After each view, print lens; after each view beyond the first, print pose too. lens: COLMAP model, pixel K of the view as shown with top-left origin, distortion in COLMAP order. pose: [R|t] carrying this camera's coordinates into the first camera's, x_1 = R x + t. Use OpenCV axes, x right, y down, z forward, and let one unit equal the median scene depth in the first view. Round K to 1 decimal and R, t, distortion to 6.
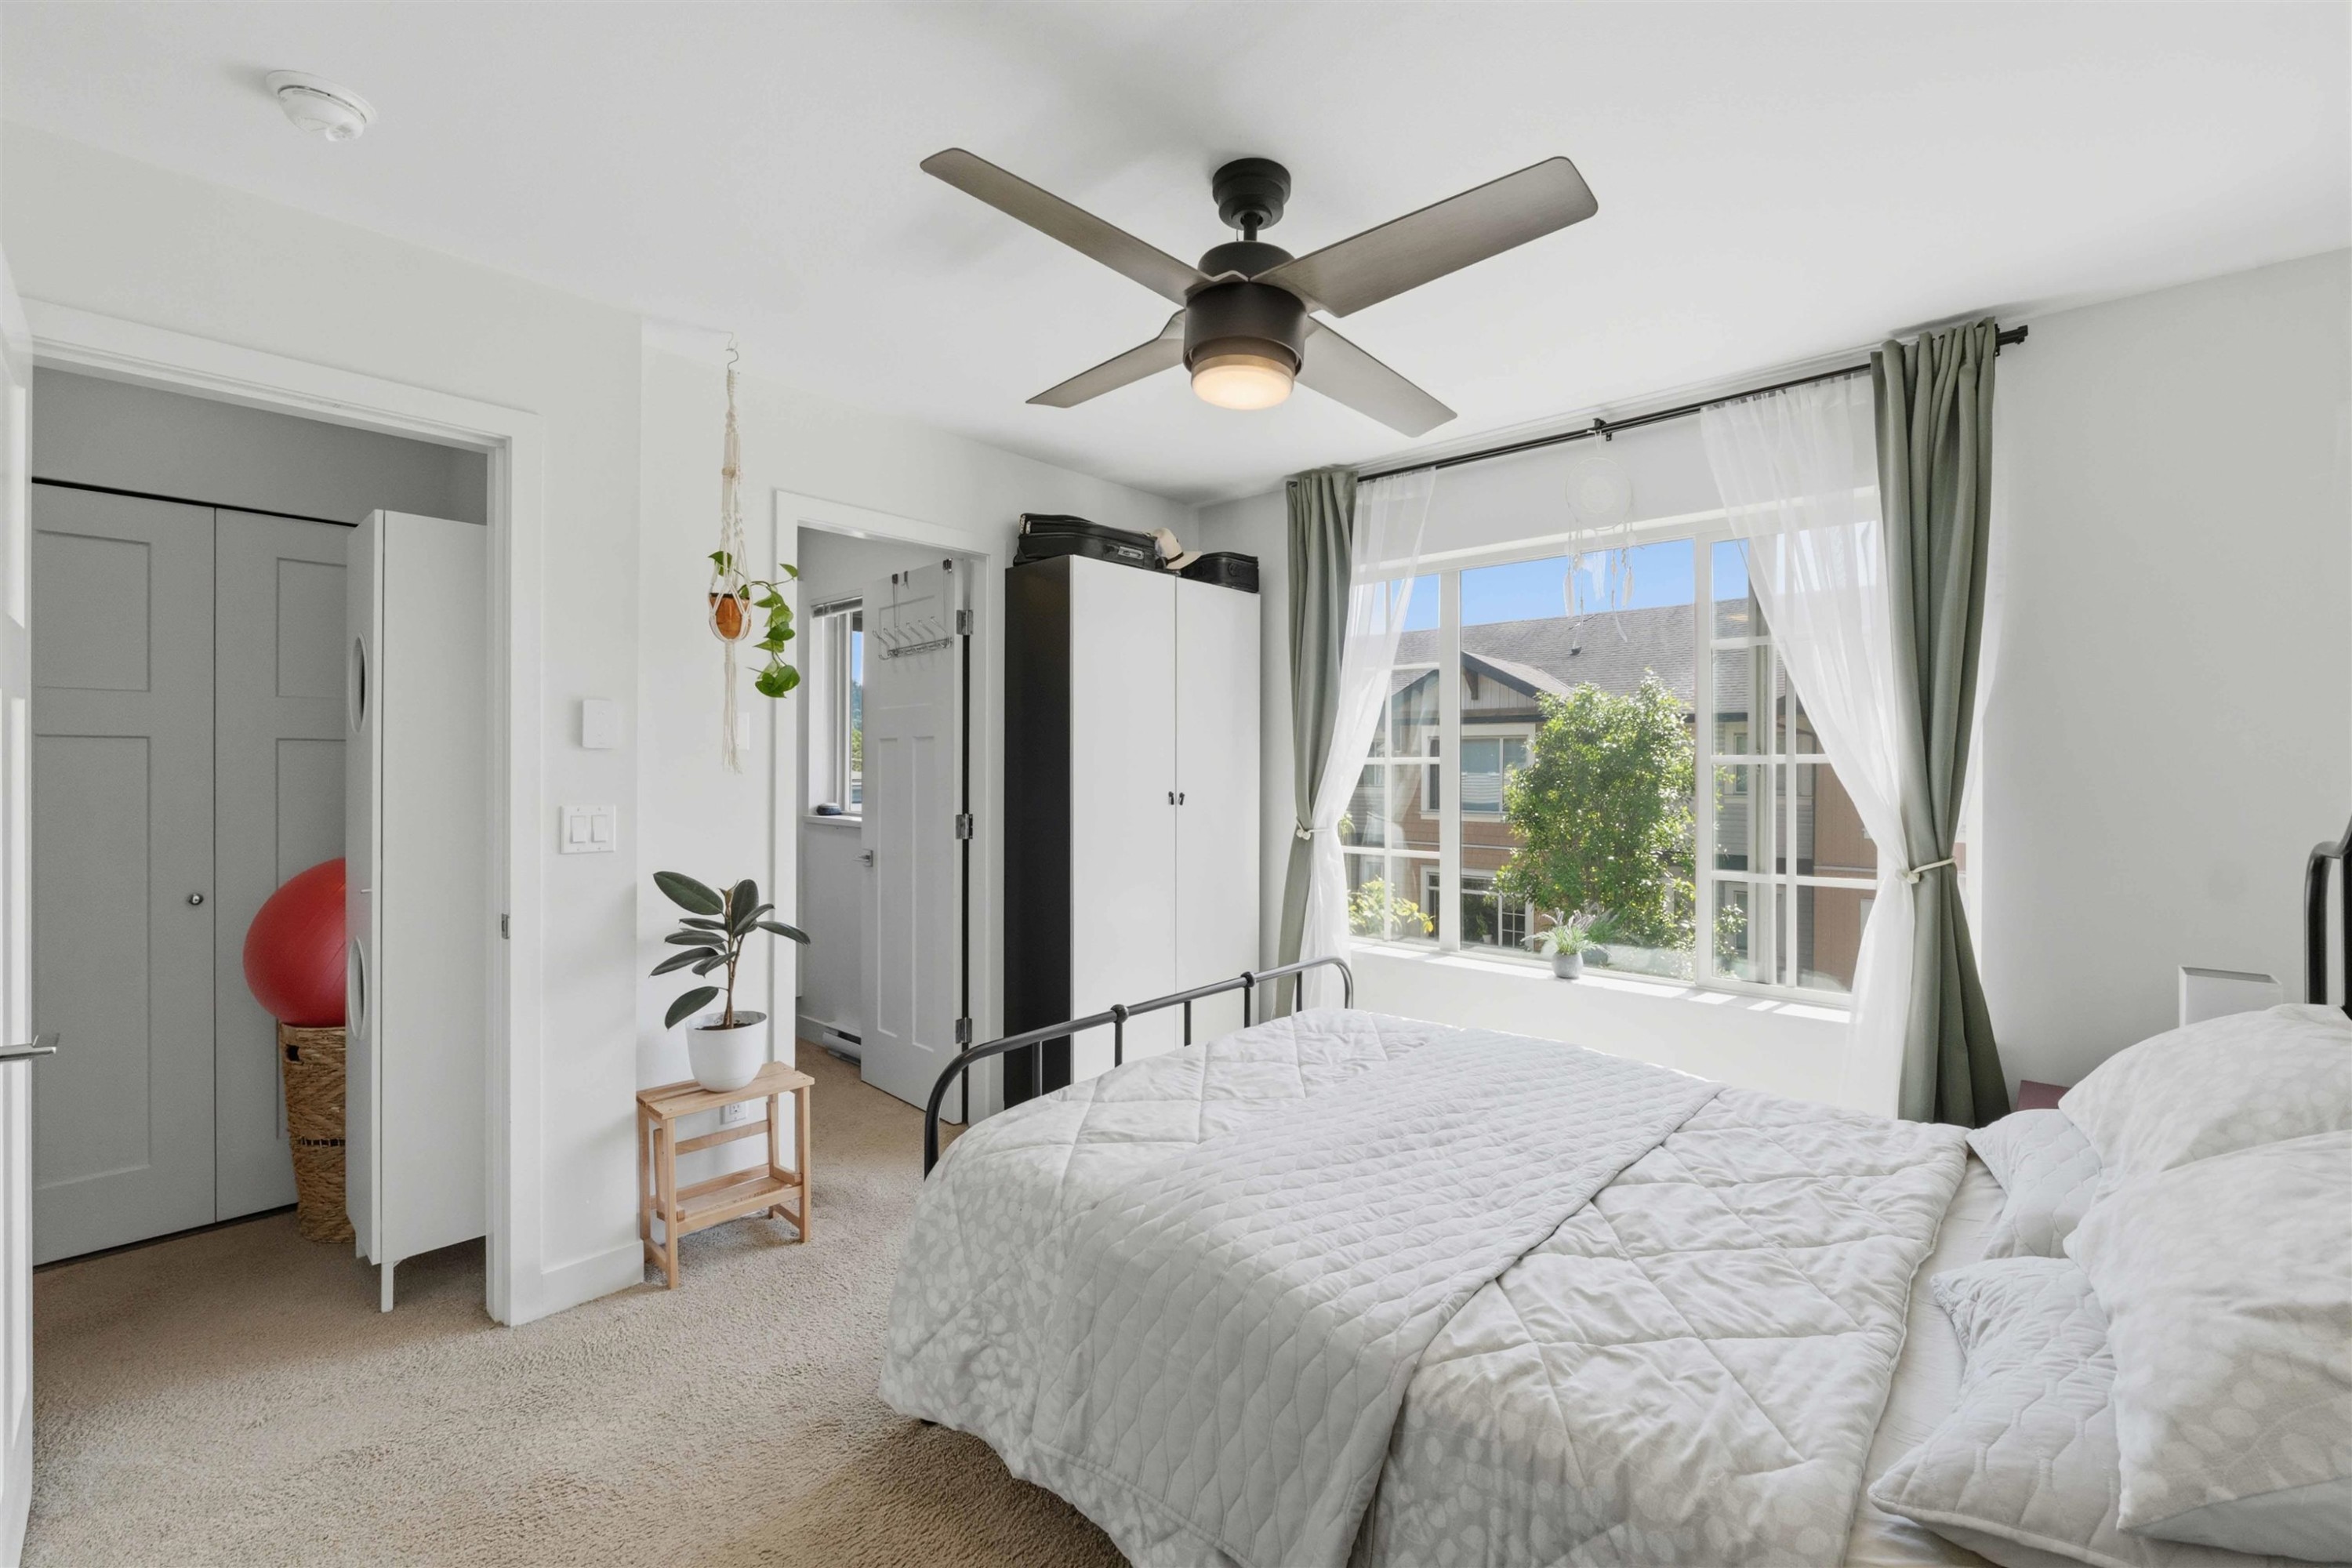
lens RADIAL K [[984.5, 0, 1177.5], [0, 984.5, 768.3], [0, 0, 1]] dist [-0.012747, -0.000521]
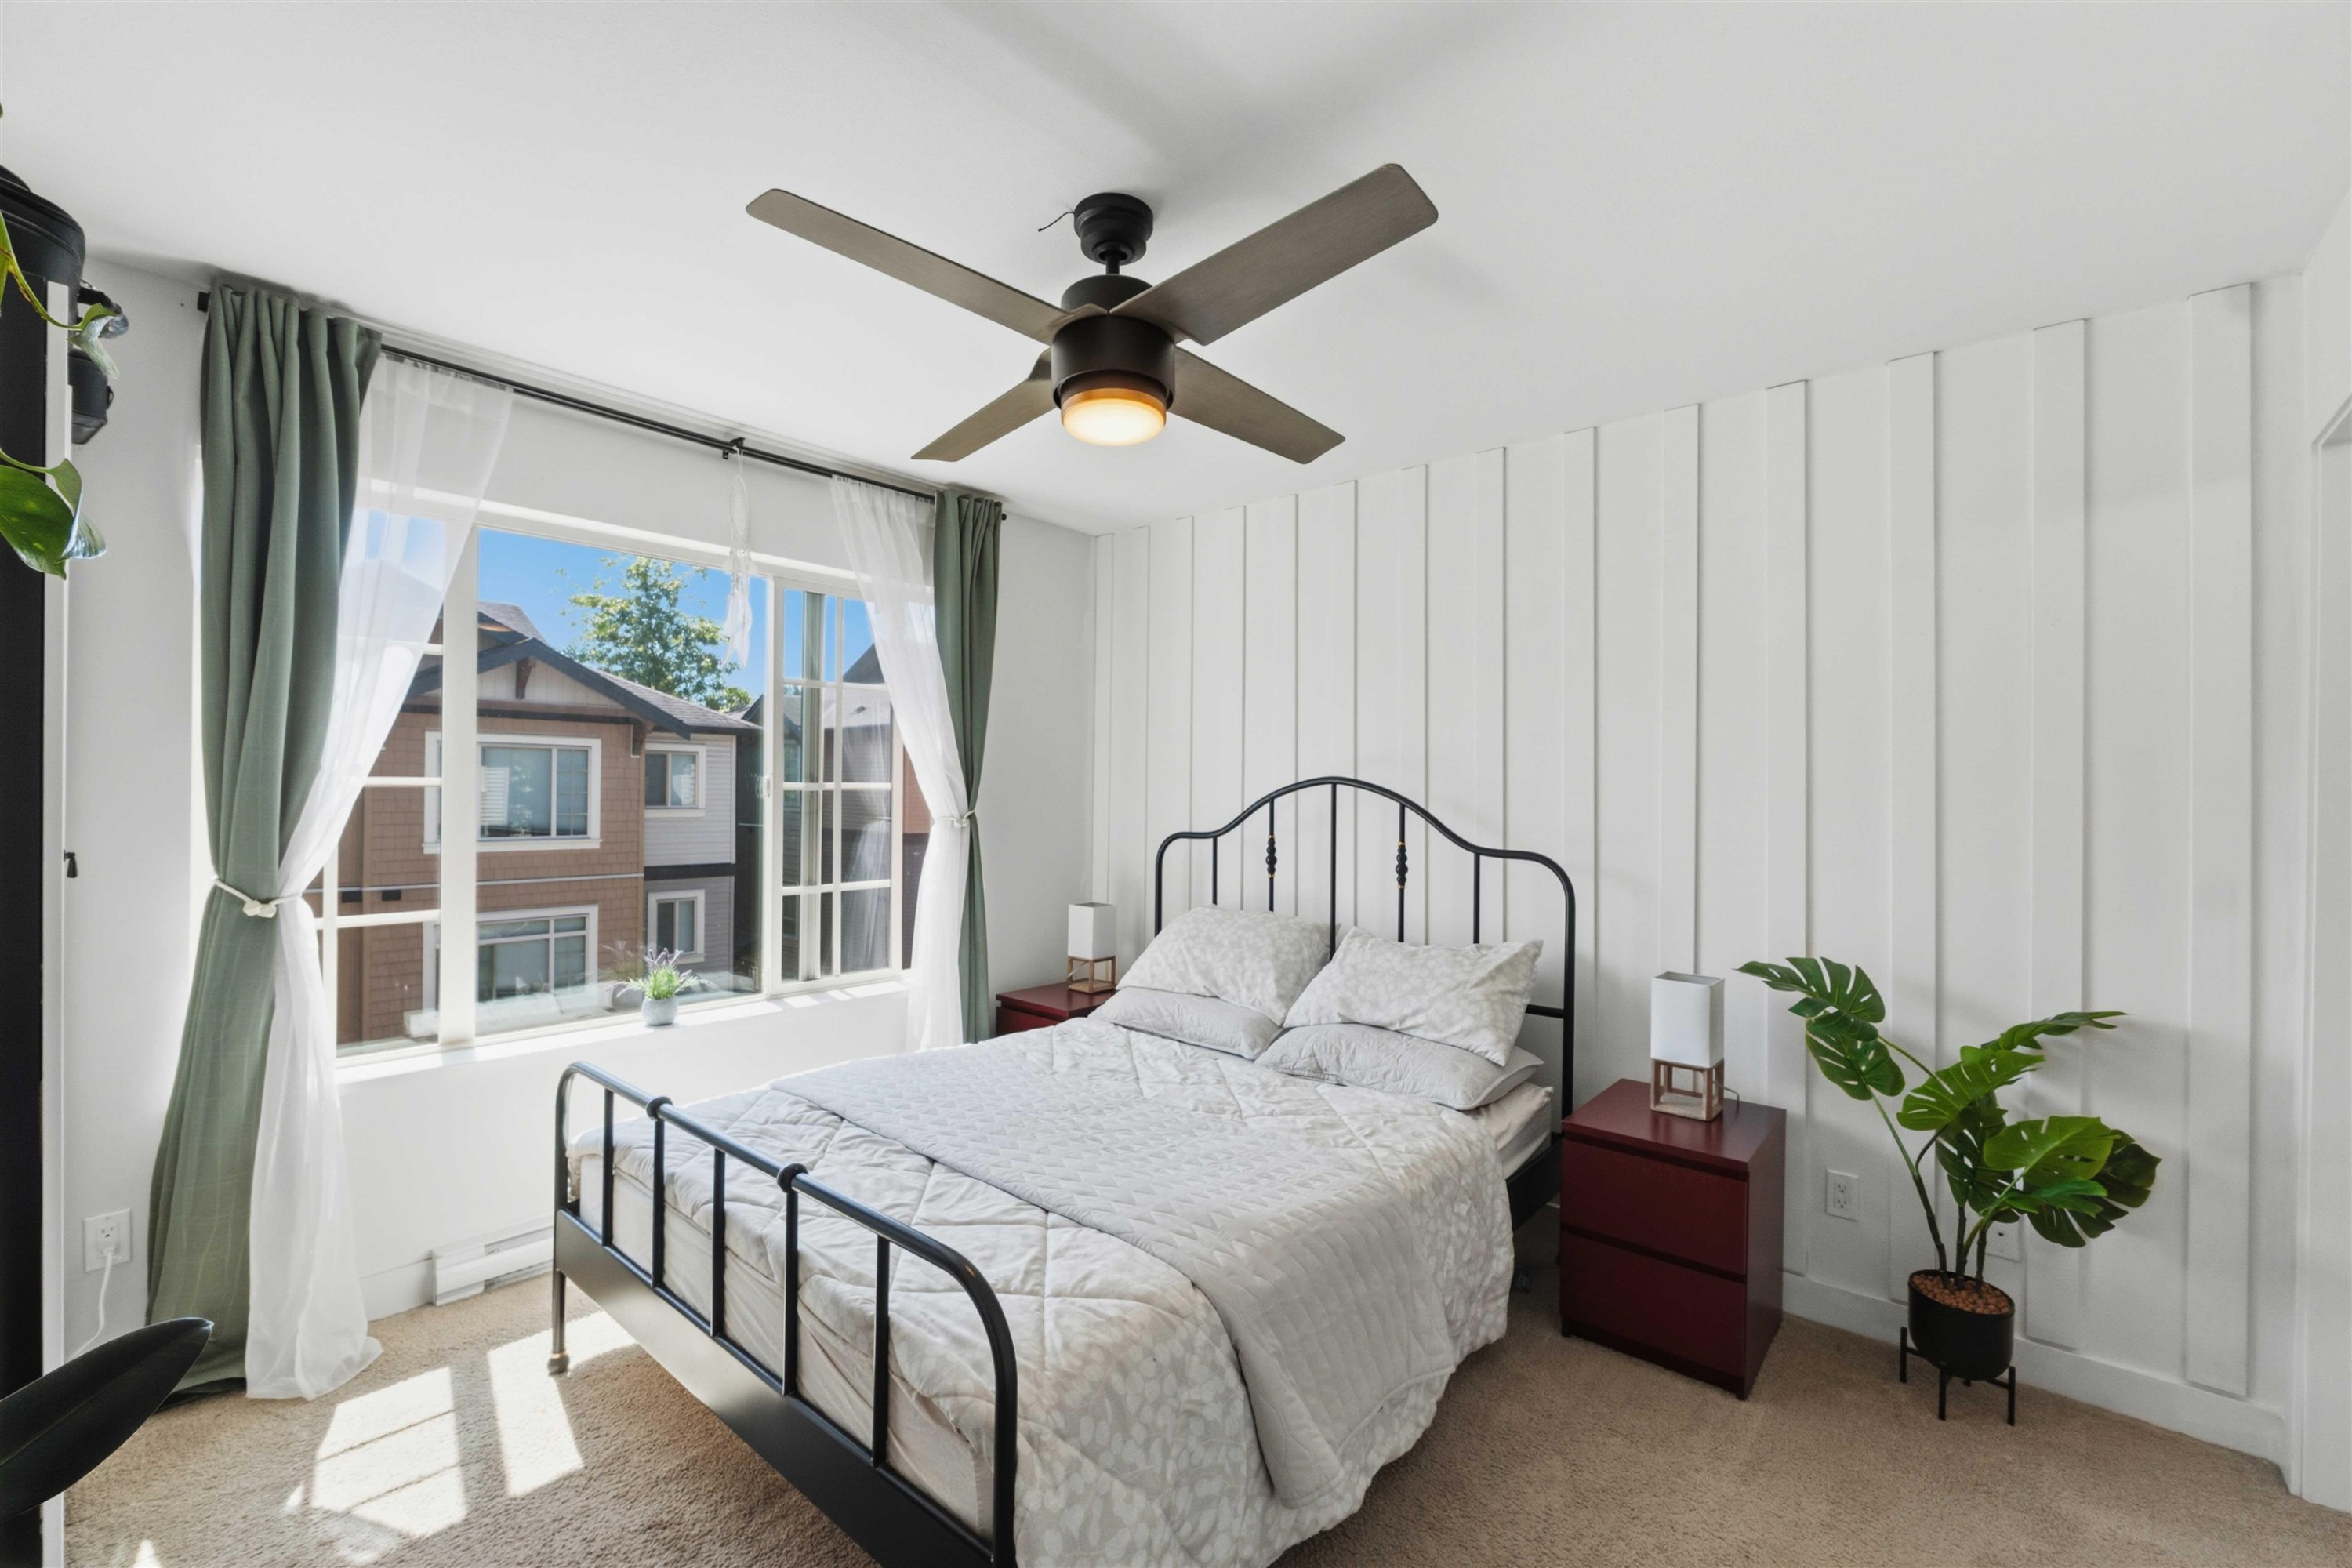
lens RADIAL K [[985.1, 0, 1184.4], [0, 985.1, 783.1], [0, 0, 1]] dist [-0.012318, -0.000104]
pose [[-0.027759, 0.002907, 0.999610, -0.665837], [-0.012388, 0.999918, -0.003251, -0.016856], [-0.999538, -0.012473, -0.027720, 0.688291]]
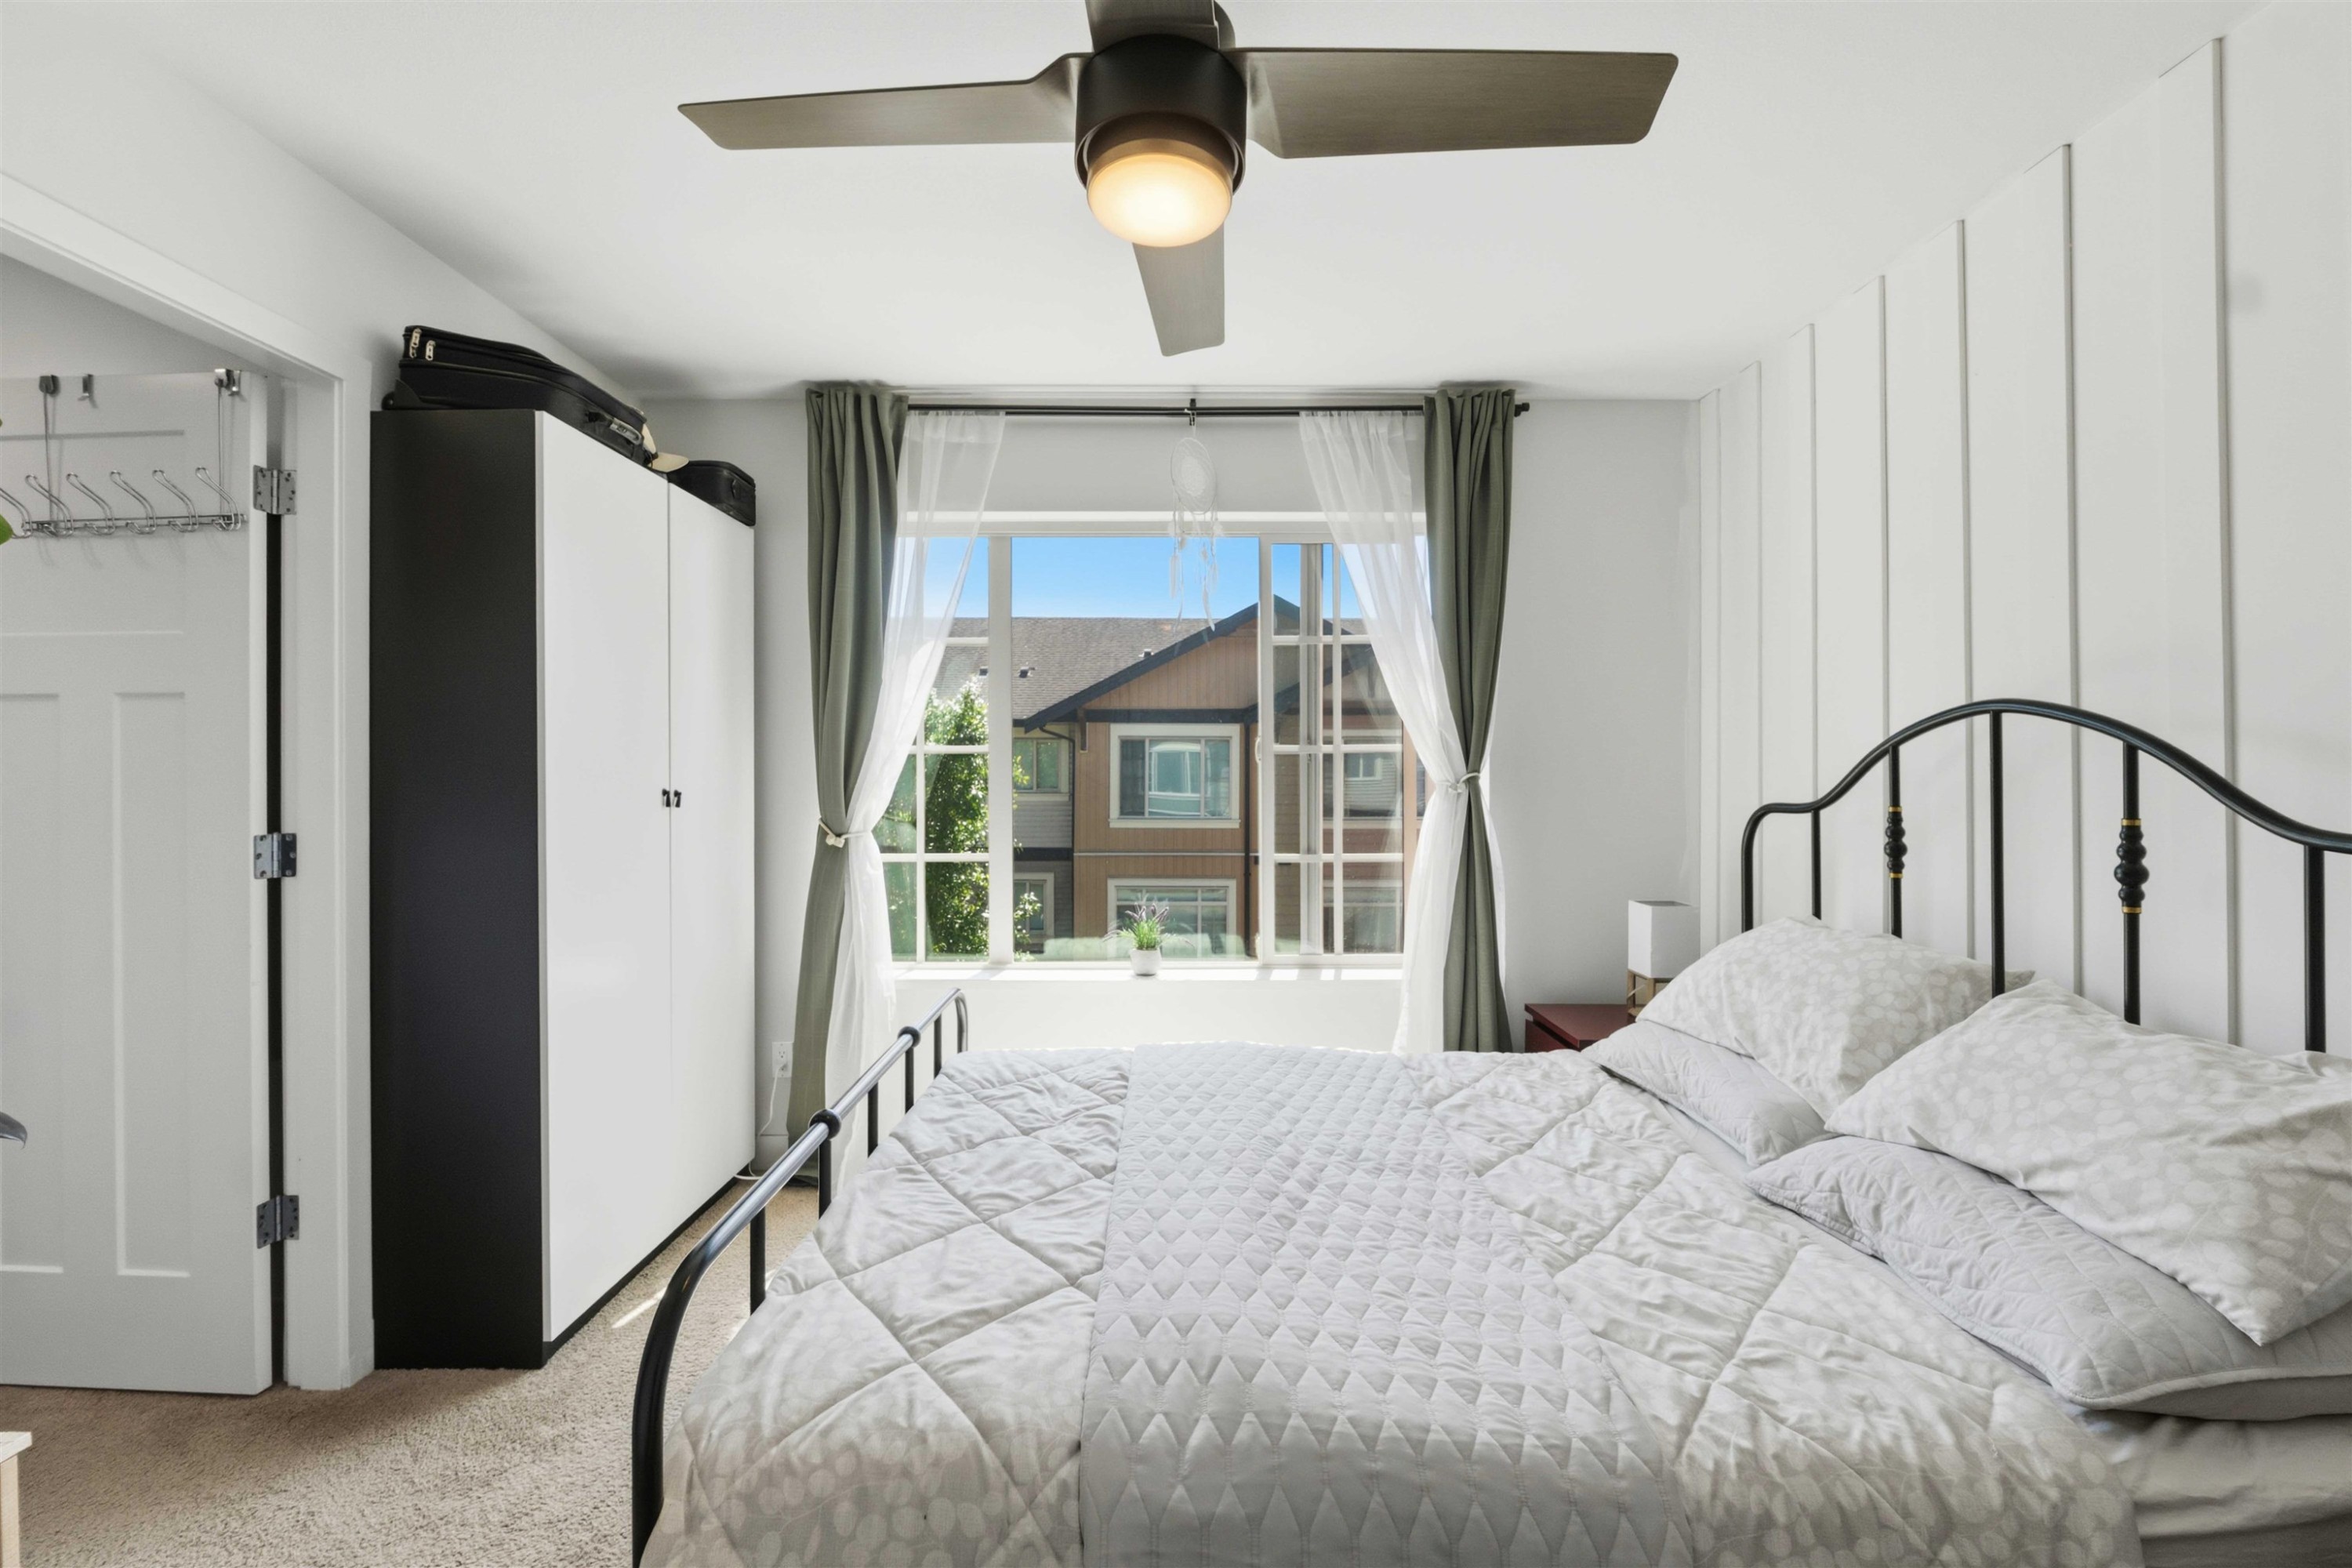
lens RADIAL K [[985.9, 0, 1176.4], [0, 985.9, 775.0], [0, 0, 1]] dist [-0.009806, 0.000201]
pose [[0.738735, -0.004027, 0.673984, -0.293223], [0.002571, 0.999992, 0.003156, 0.017871], [-0.673991, -0.000598, 0.738739, 0.337879]]
